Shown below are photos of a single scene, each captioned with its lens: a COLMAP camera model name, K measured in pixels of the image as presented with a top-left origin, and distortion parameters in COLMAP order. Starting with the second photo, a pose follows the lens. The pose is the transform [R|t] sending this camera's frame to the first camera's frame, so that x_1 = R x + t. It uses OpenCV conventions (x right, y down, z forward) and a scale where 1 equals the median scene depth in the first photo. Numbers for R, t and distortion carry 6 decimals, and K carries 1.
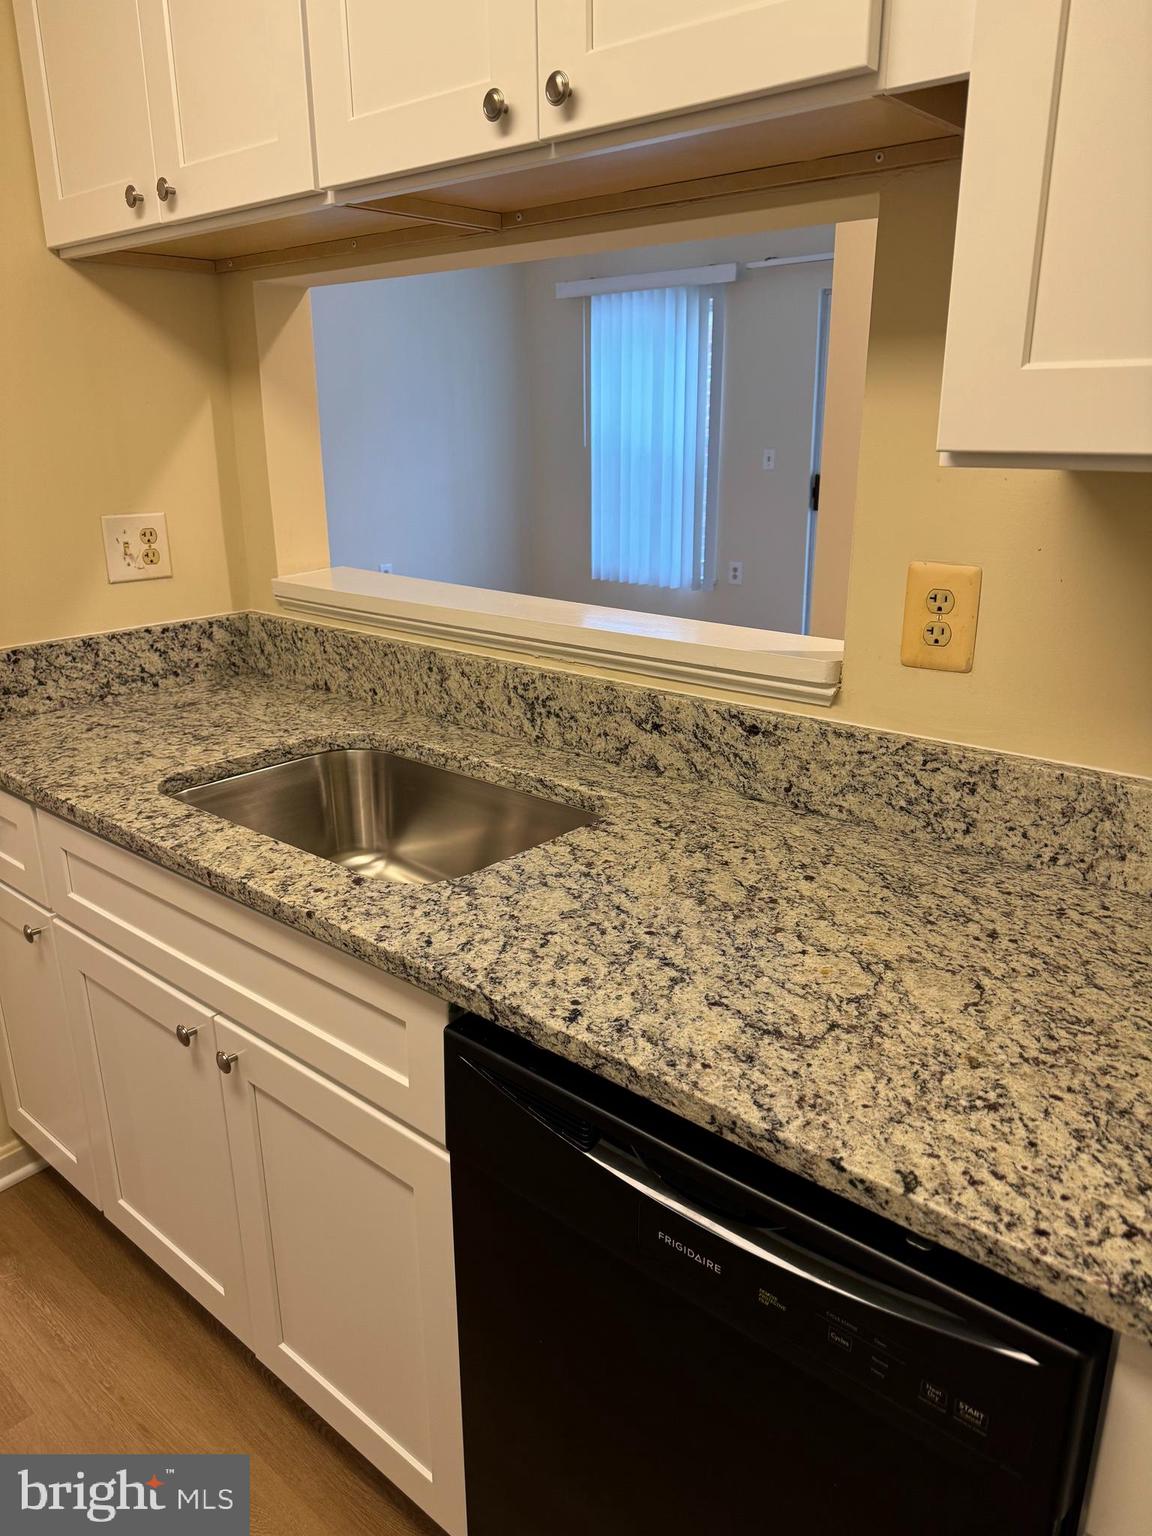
lens RADIAL K [[1058.8, 0, 576.0], [0, 1058.8, 768.0], [0, 0, 1]] dist [0.107401, -0.252255]
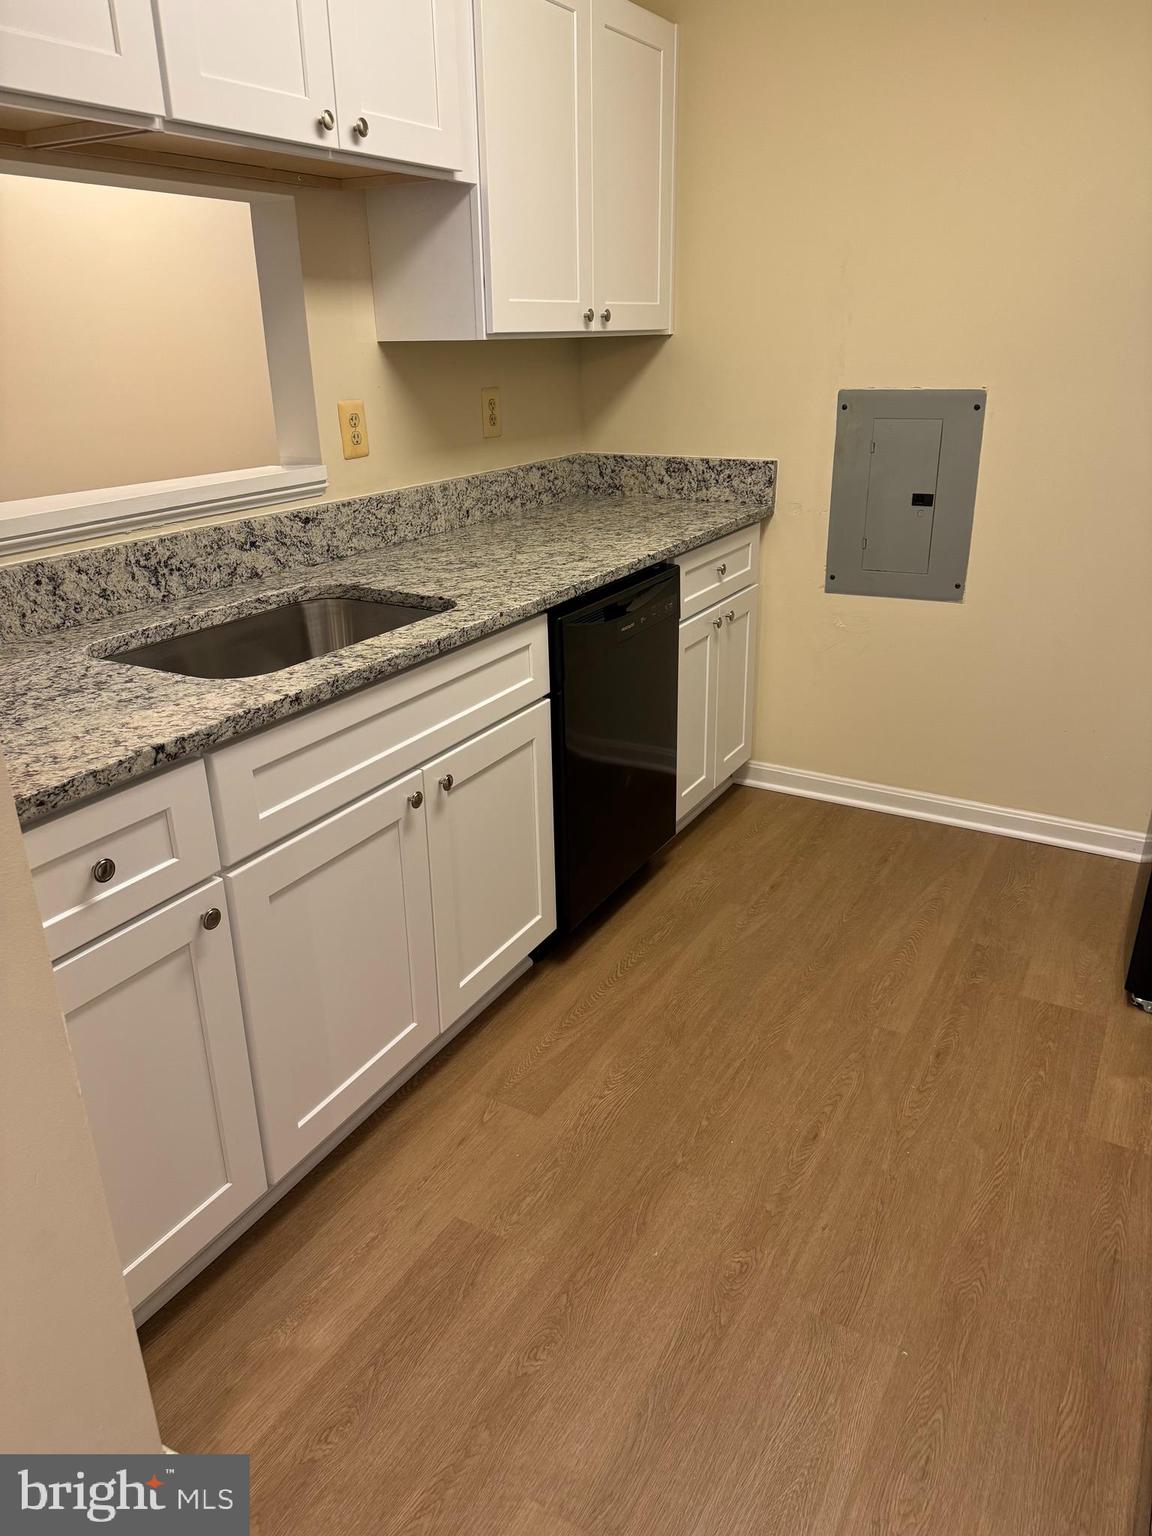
lens RADIAL K [[1058.8, 0, 576.0], [0, 1058.8, 768.0], [0, 0, 1]] dist [0.107401, -0.252255]
pose [[-0.188670, -0.363354, 0.912347, -1.423786], [0.316571, 0.856935, 0.406751, -0.228345], [-0.929616, 0.365564, -0.046651, 0.781124]]
